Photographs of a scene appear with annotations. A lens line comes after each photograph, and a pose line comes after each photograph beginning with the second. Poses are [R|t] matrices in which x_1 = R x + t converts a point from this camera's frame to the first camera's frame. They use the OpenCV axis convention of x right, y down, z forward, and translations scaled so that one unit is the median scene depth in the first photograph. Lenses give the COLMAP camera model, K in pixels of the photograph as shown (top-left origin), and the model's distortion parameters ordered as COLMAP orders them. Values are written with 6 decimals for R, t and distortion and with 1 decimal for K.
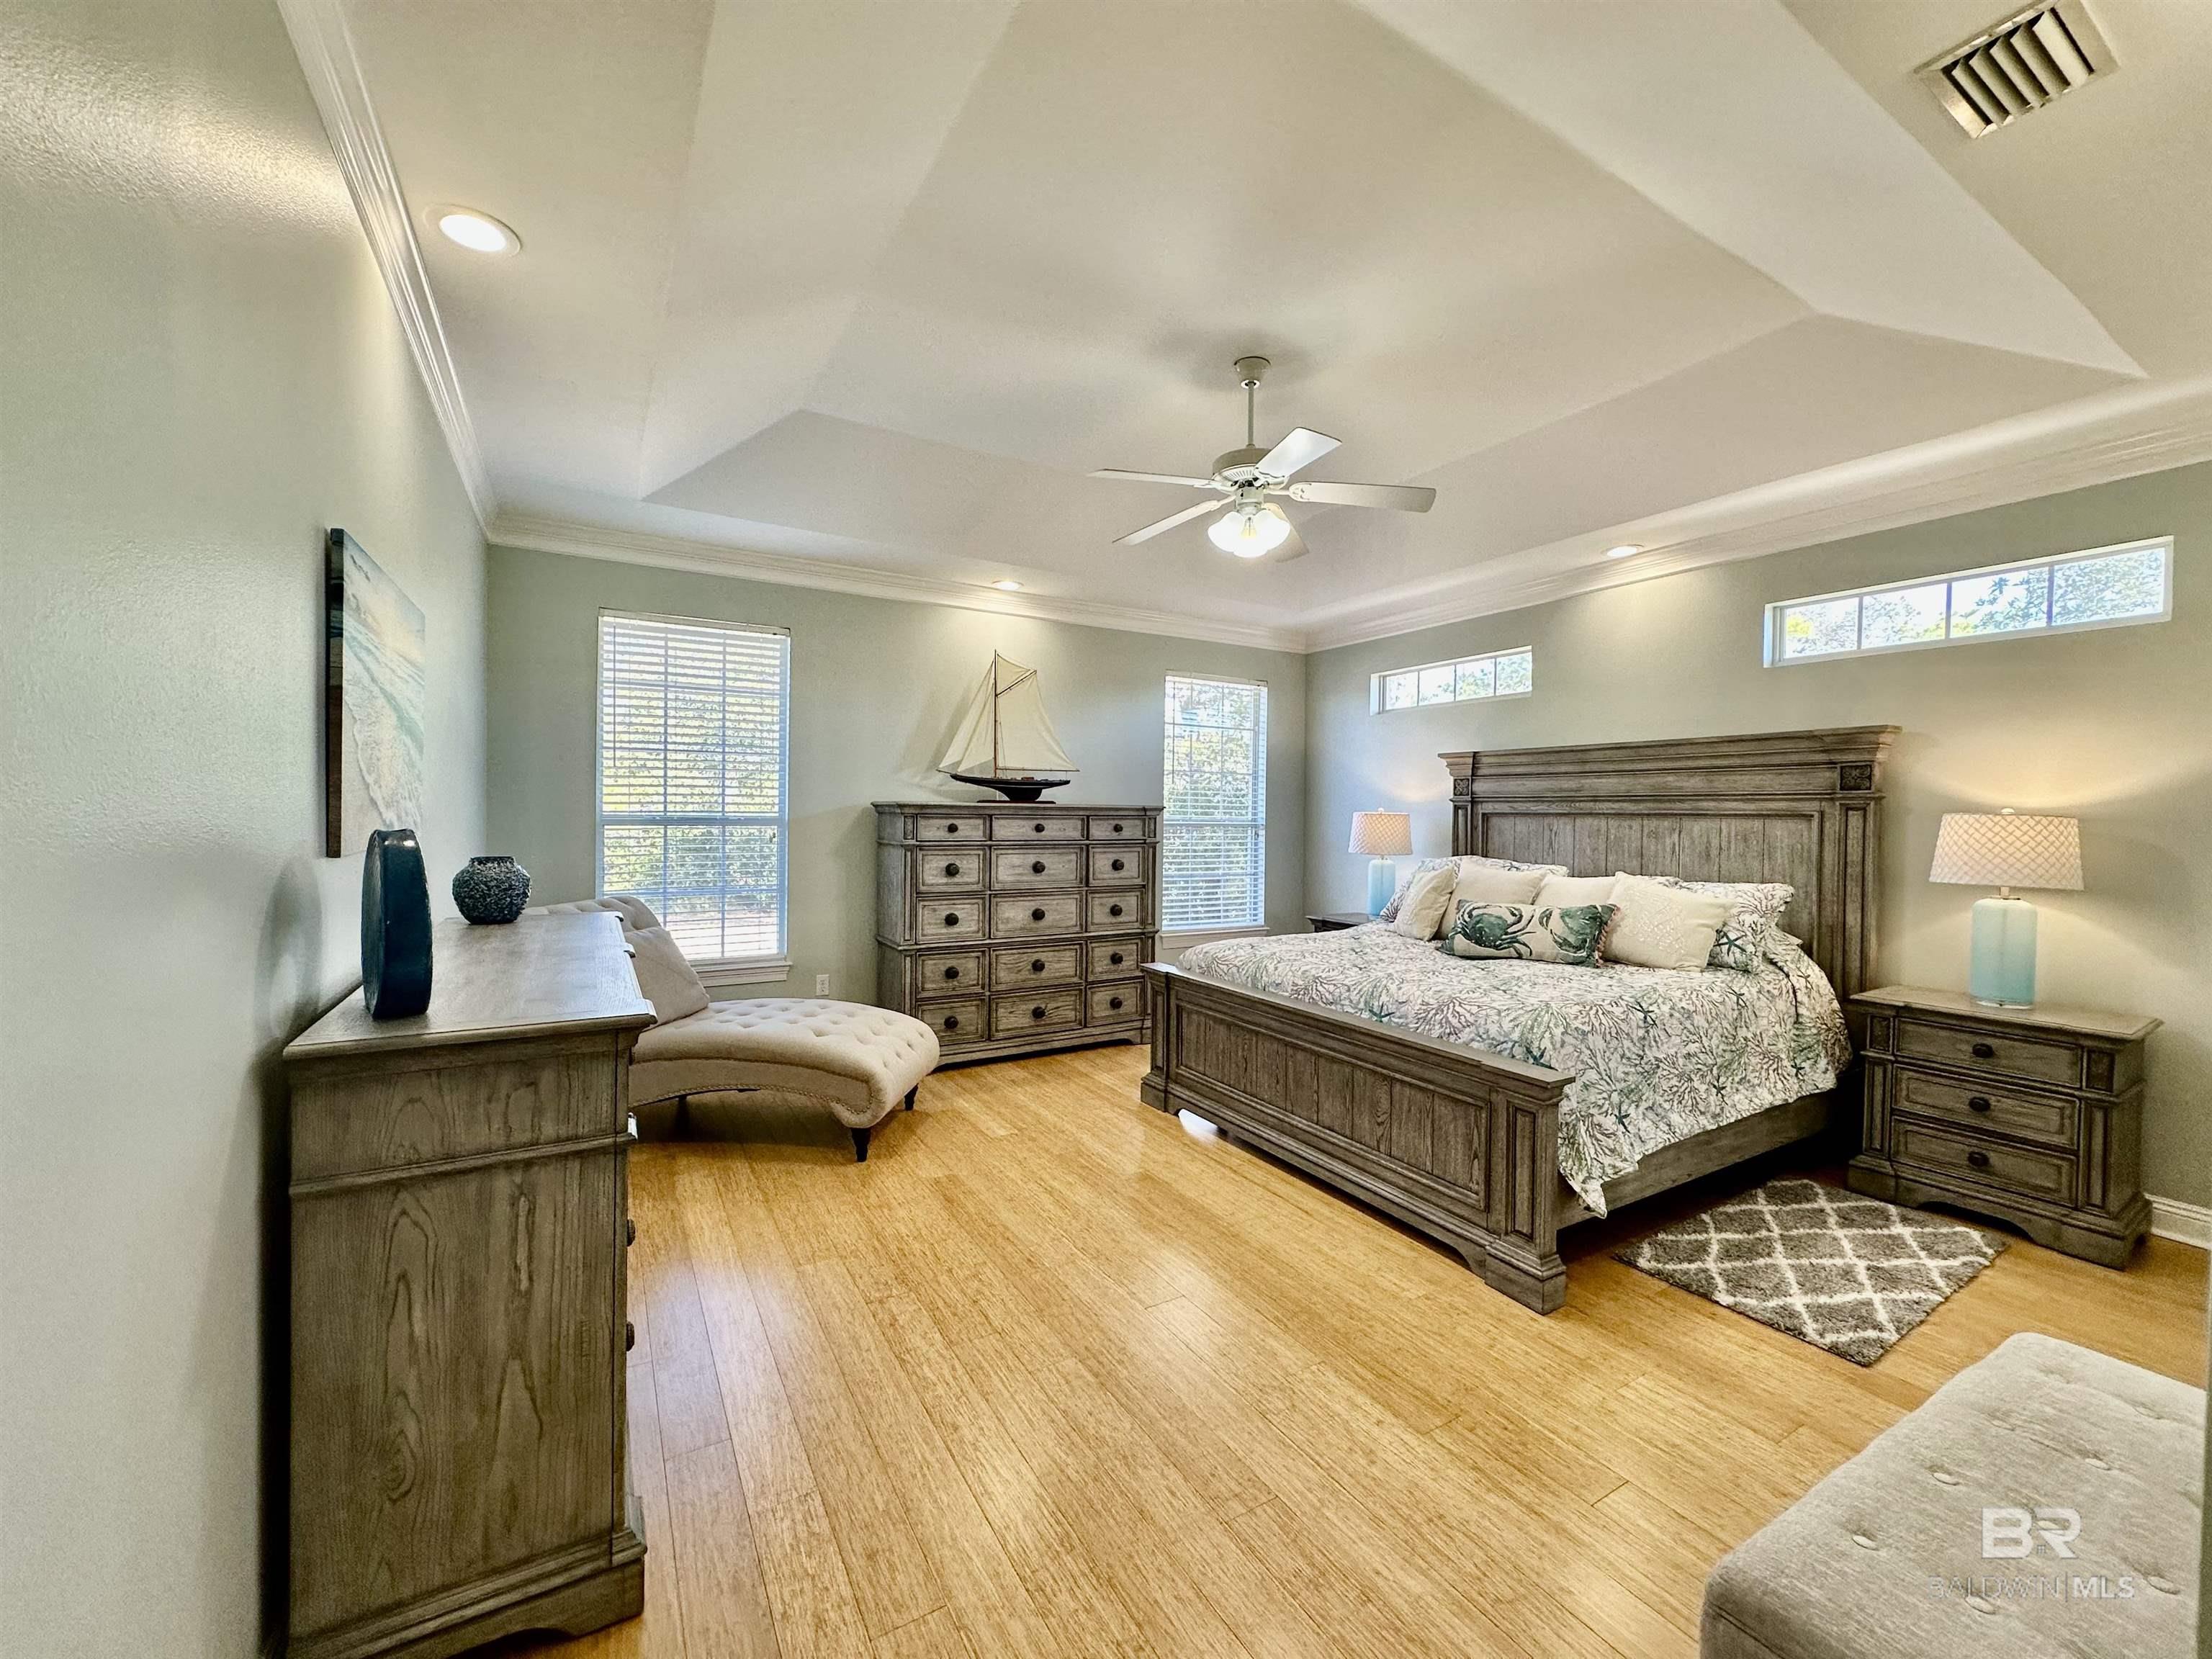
lens RADIAL K [[881.2, 0, 1104.0], [0, 881.2, 826.9], [0, 0, 1]] dist [-0.002434, 0.000514]
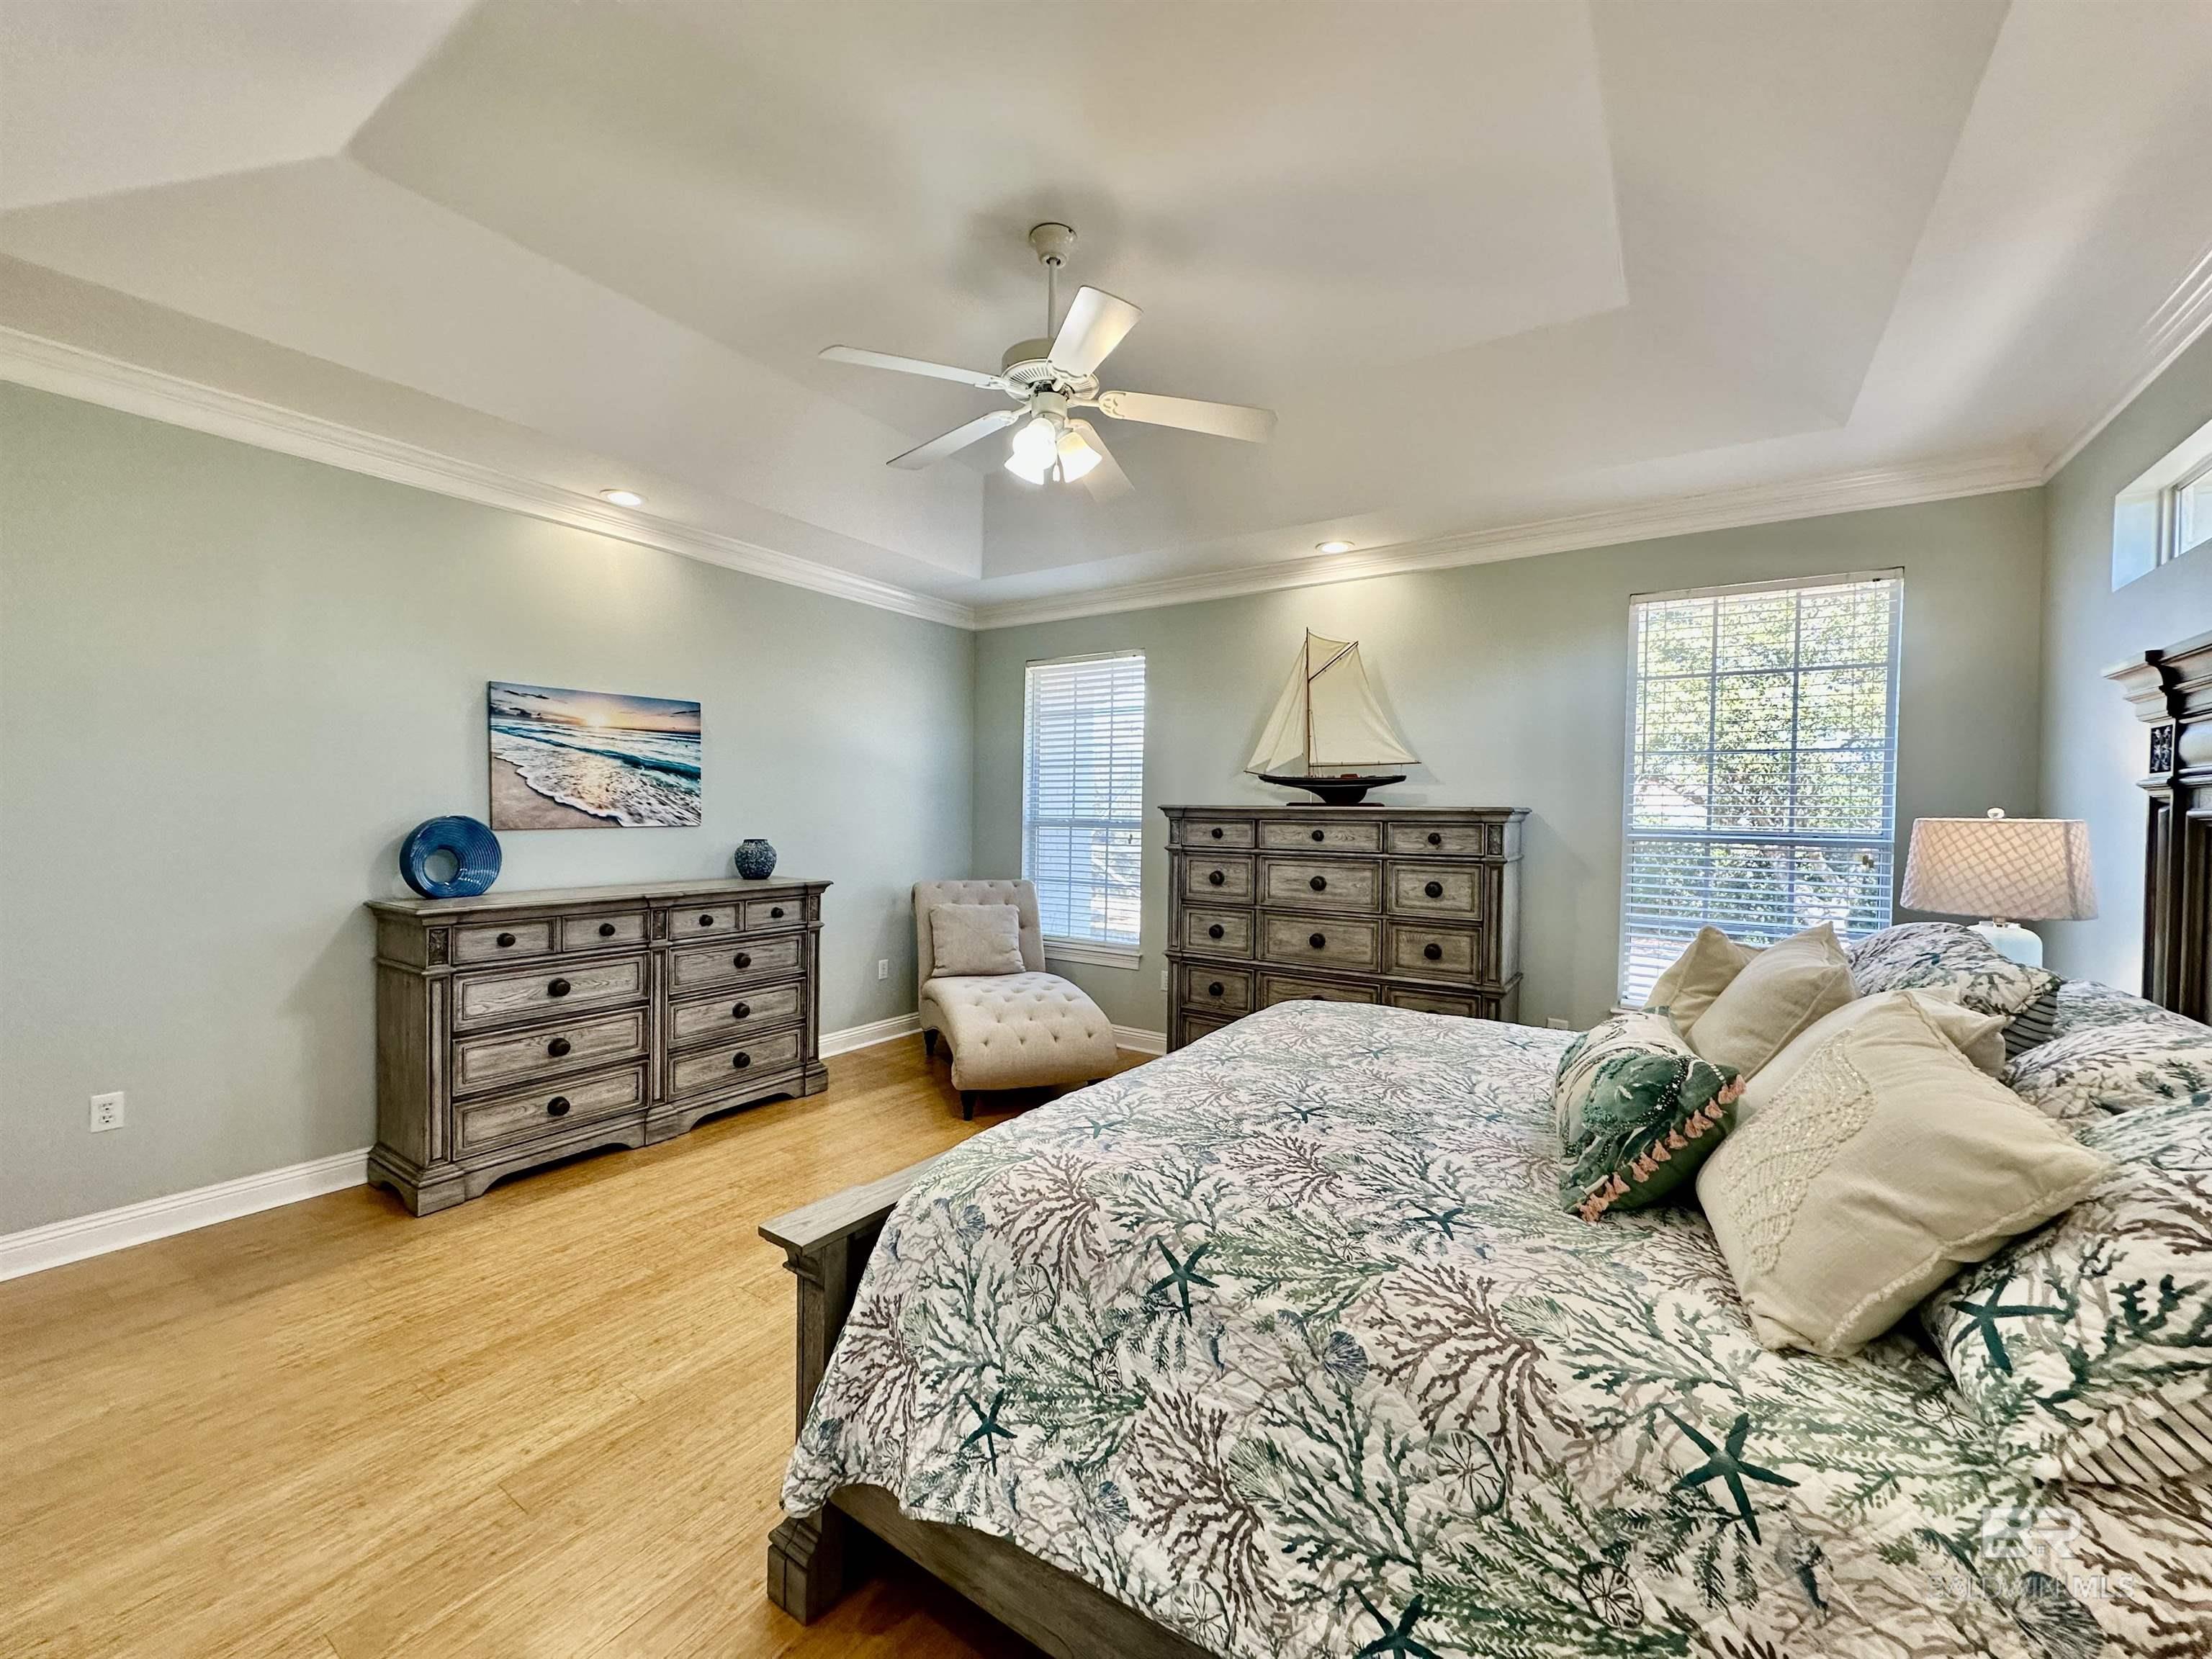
lens RADIAL K [[881.2, 0, 1104.0], [0, 881.2, 826.9], [0, 0, 1]] dist [-0.002434, 0.000514]
pose [[0.435387, 0.009278, -0.900196, 0.607678], [-0.023339, 0.999727, -0.000984, -0.001668], [0.899941, 0.021438, 0.435485, 0.483797]]
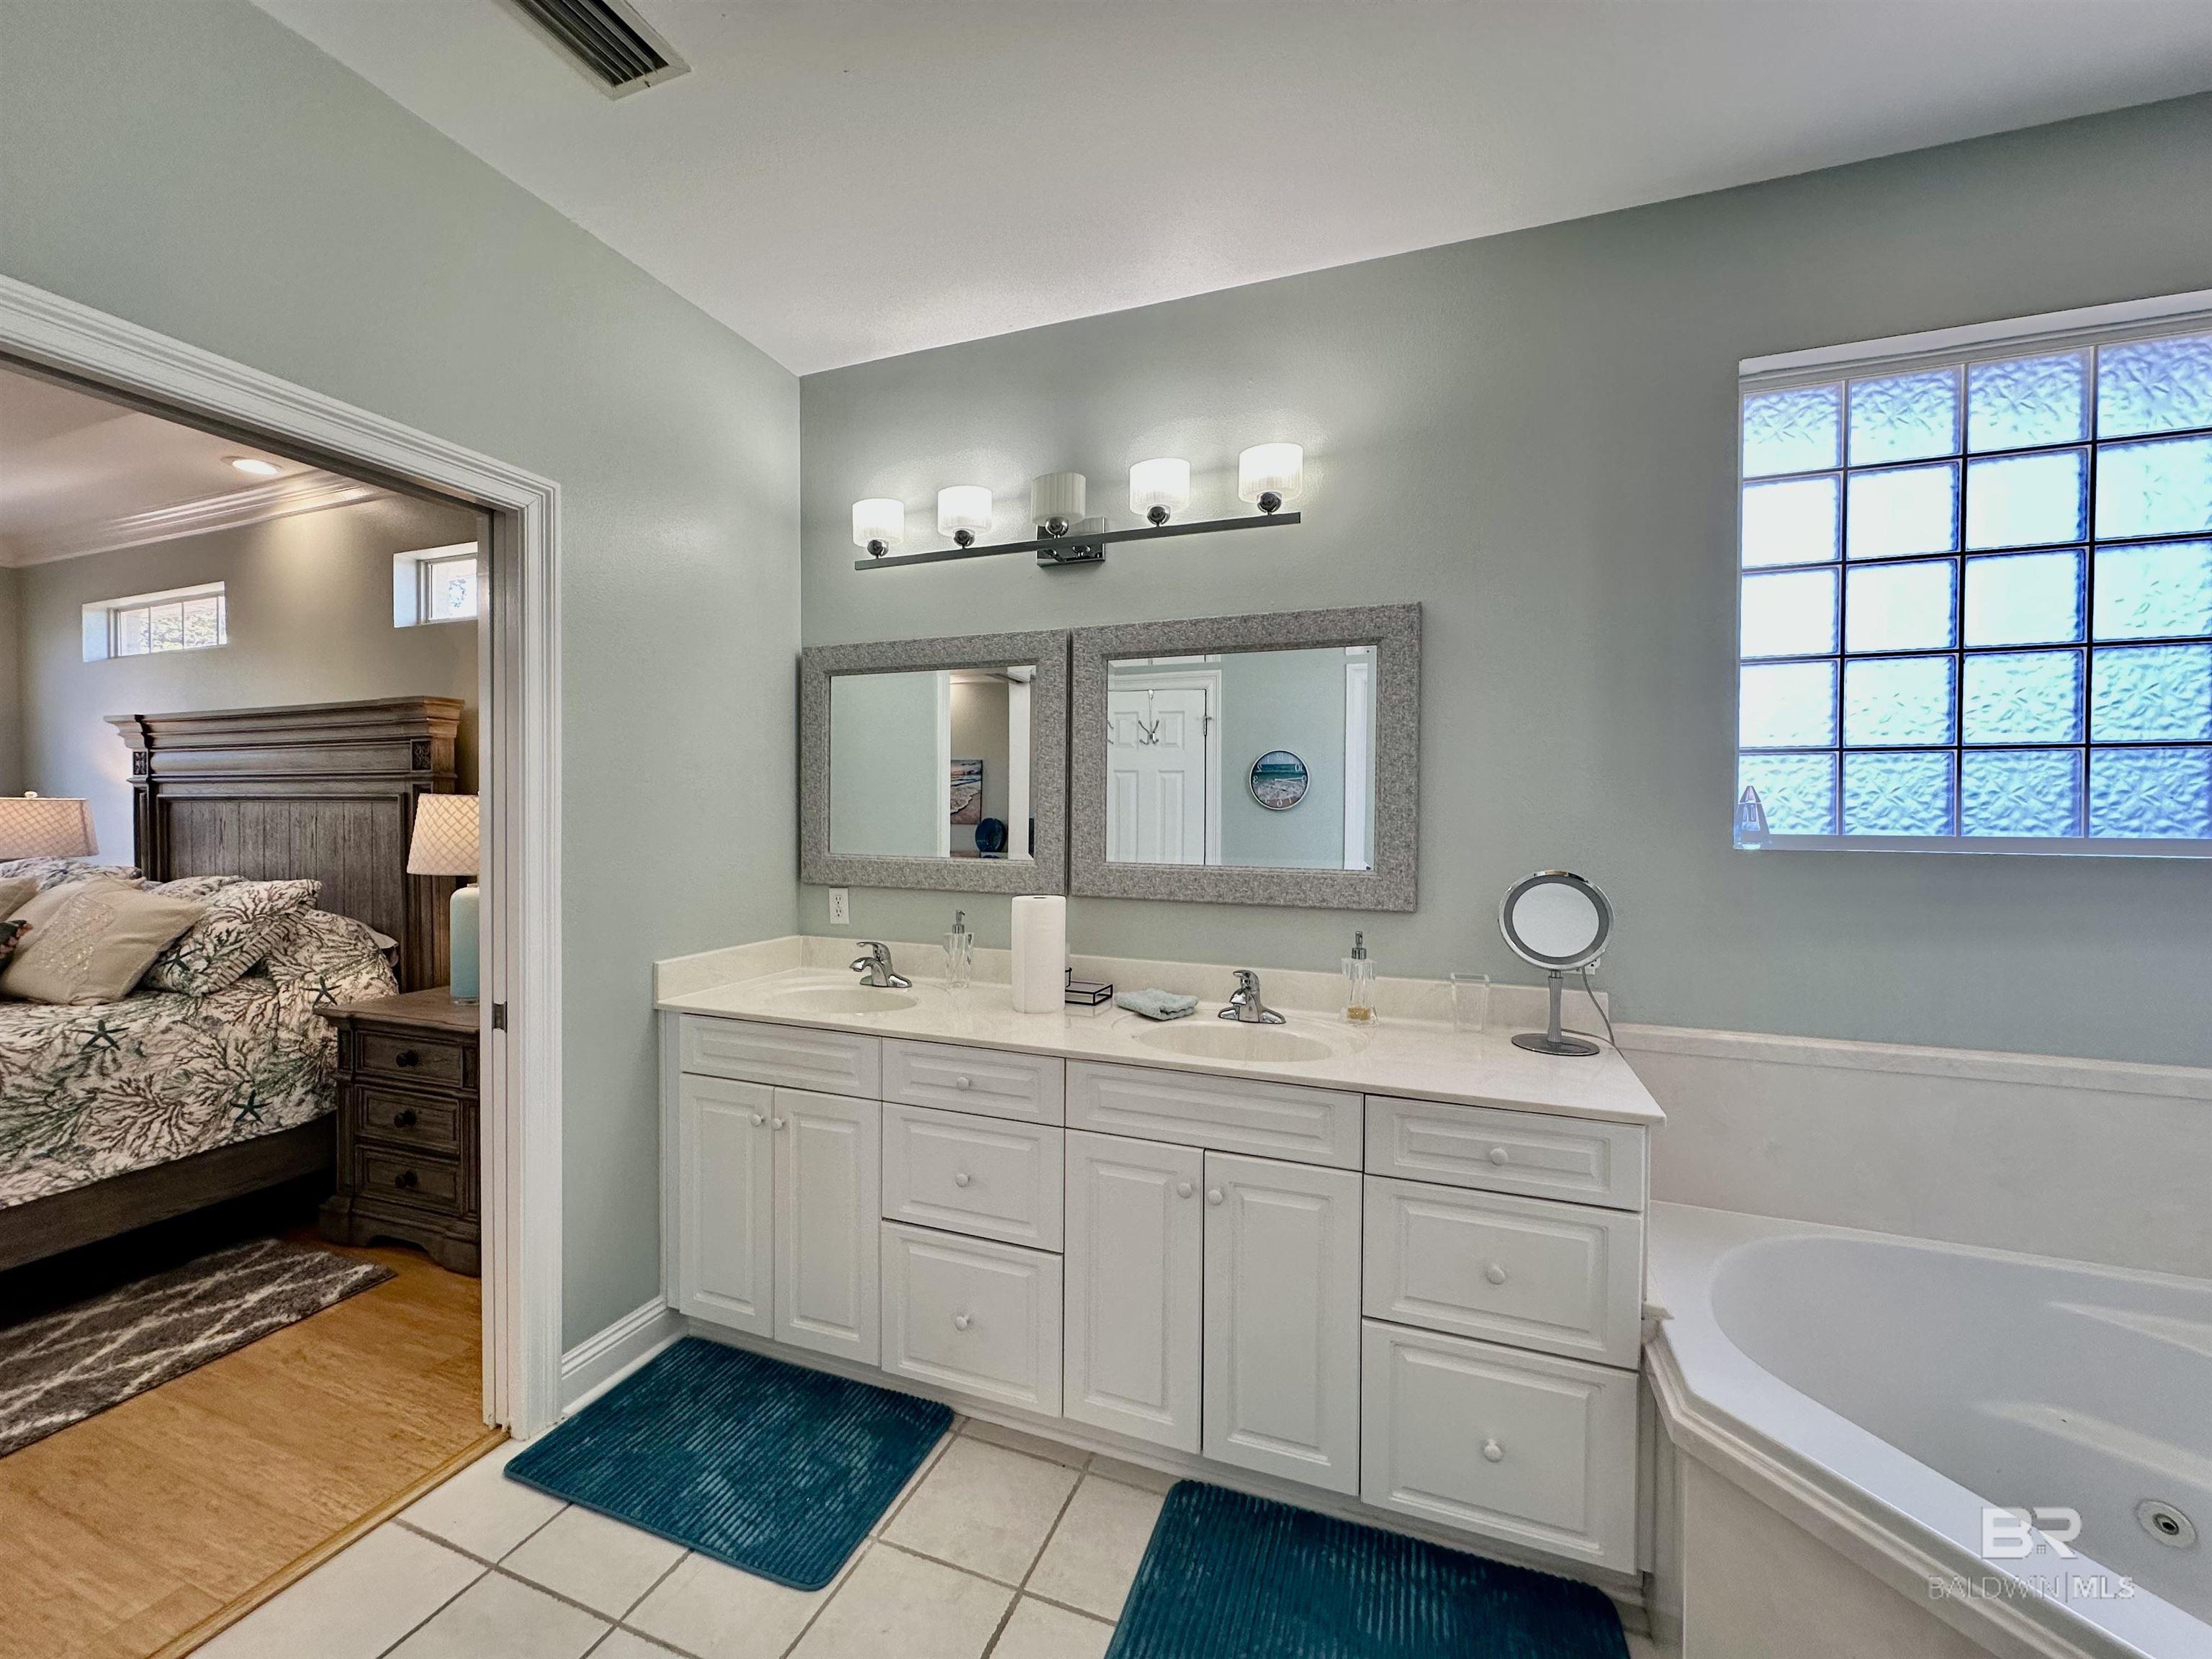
lens RADIAL K [[881.2, 0, 1104.0], [0, 881.2, 826.9], [0, 0, 1]] dist [-0.002434, 0.000514]
pose [[0.777711, -0.017629, 0.628374, 0.634182], [0.013024, 0.999844, 0.011932, 0.010997], [-0.628487, -0.001096, 0.777820, -0.091569]]
